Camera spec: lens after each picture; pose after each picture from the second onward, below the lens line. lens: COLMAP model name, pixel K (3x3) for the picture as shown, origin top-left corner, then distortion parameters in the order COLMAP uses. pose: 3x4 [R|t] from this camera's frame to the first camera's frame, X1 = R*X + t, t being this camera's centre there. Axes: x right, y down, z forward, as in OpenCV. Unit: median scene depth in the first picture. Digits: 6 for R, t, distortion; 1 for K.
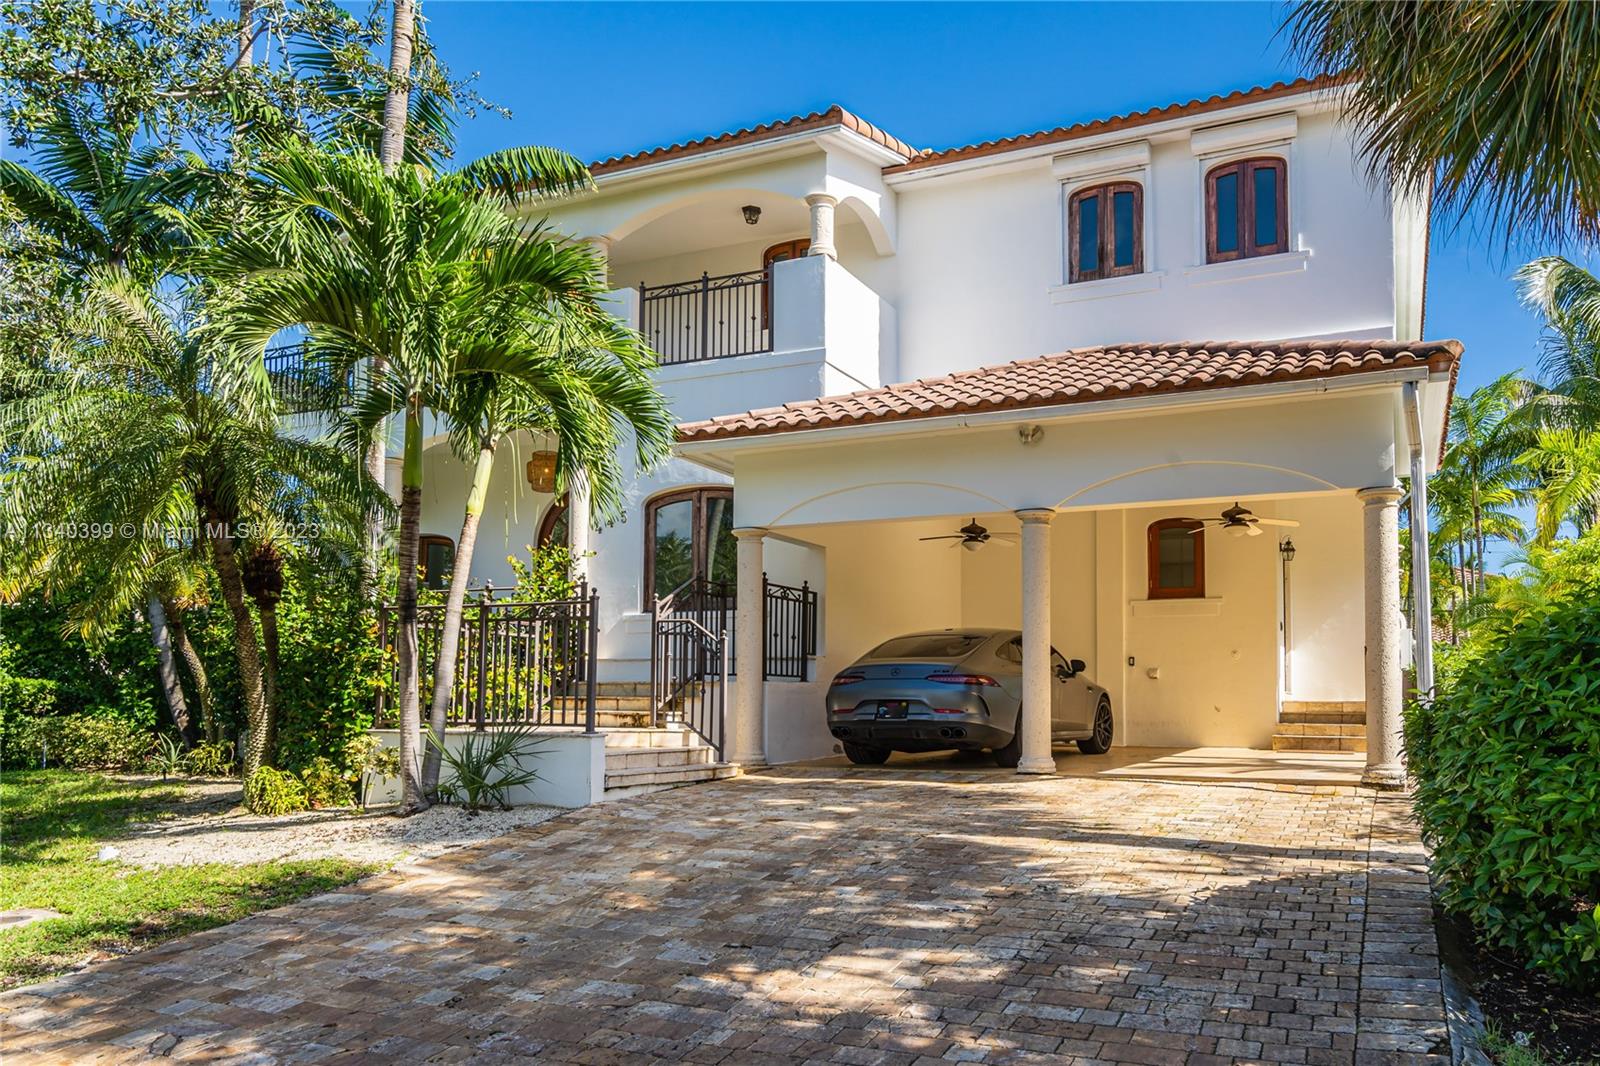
lens RADIAL K [[978.4, 0, 801.6], [0, 978.4, 563.5], [0, 0, 1]] dist [0.012093, 0.001358]
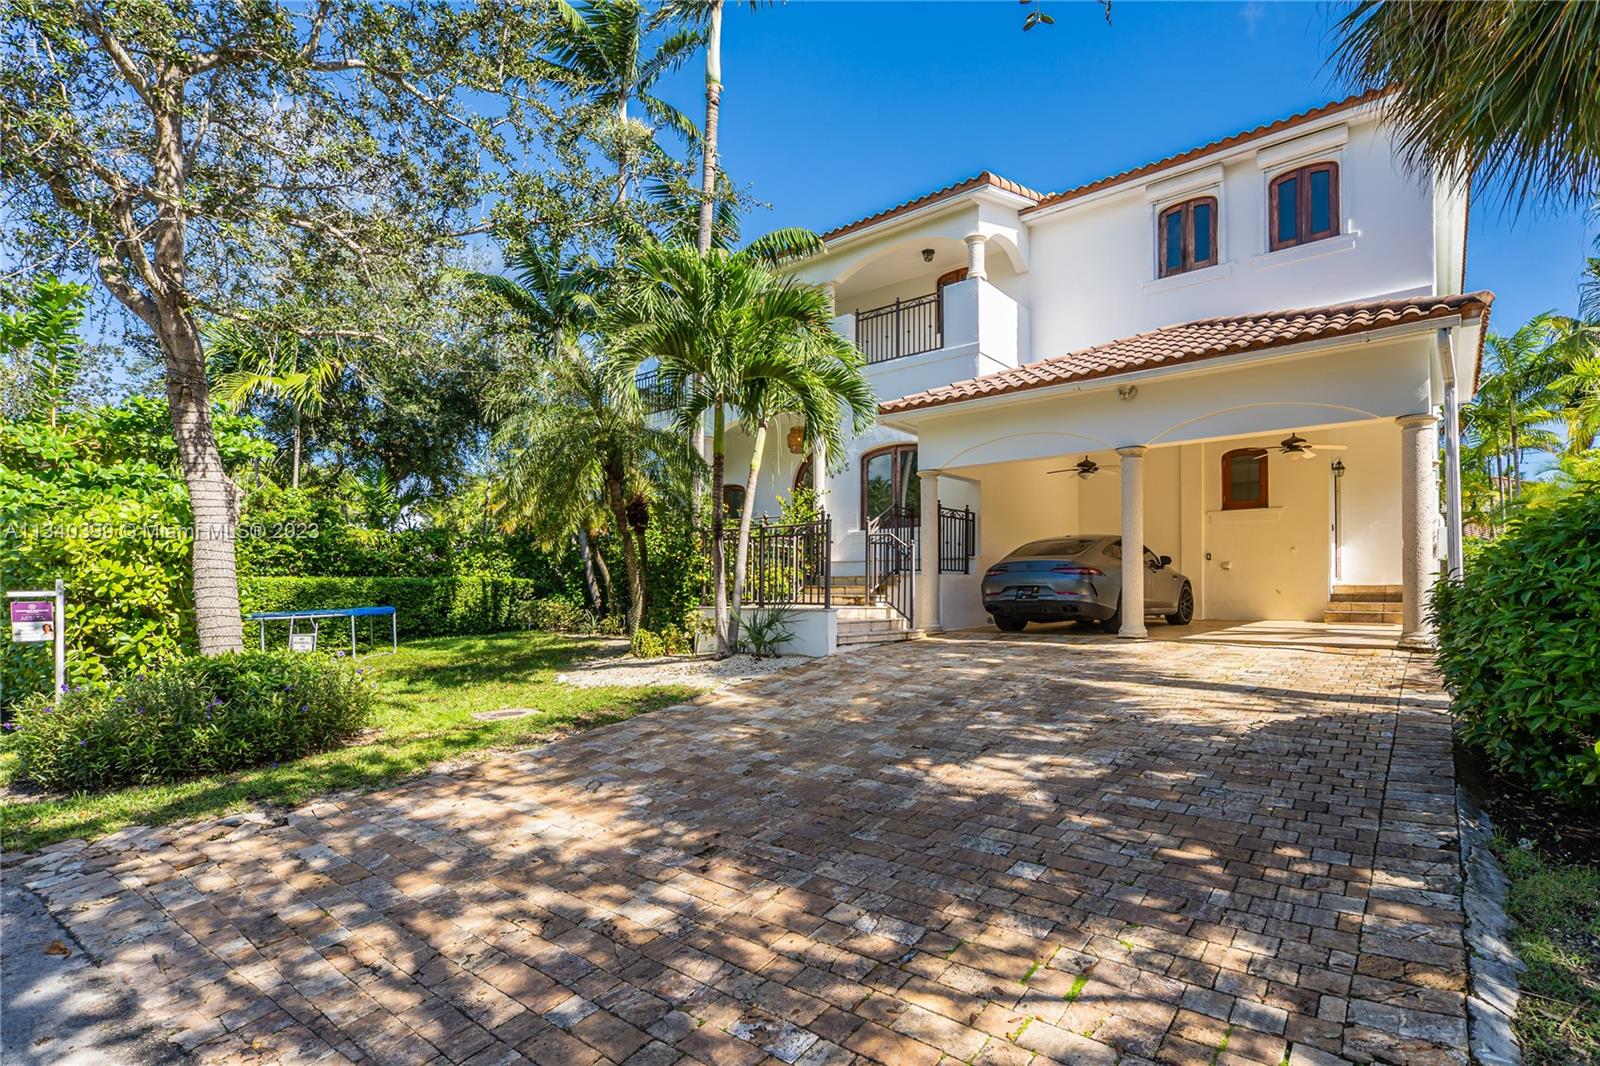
lens RADIAL K [[731.8, 0, 799.3], [0, 731.8, 542.0], [0, 0, 1]] dist [0.004799, 0.000599]
pose [[0.956045, -0.007130, -0.293135, 0.090069], [0.016025, 0.999481, 0.027954, 0.040592], [0.292783, -0.031423, 0.955662, -0.121399]]
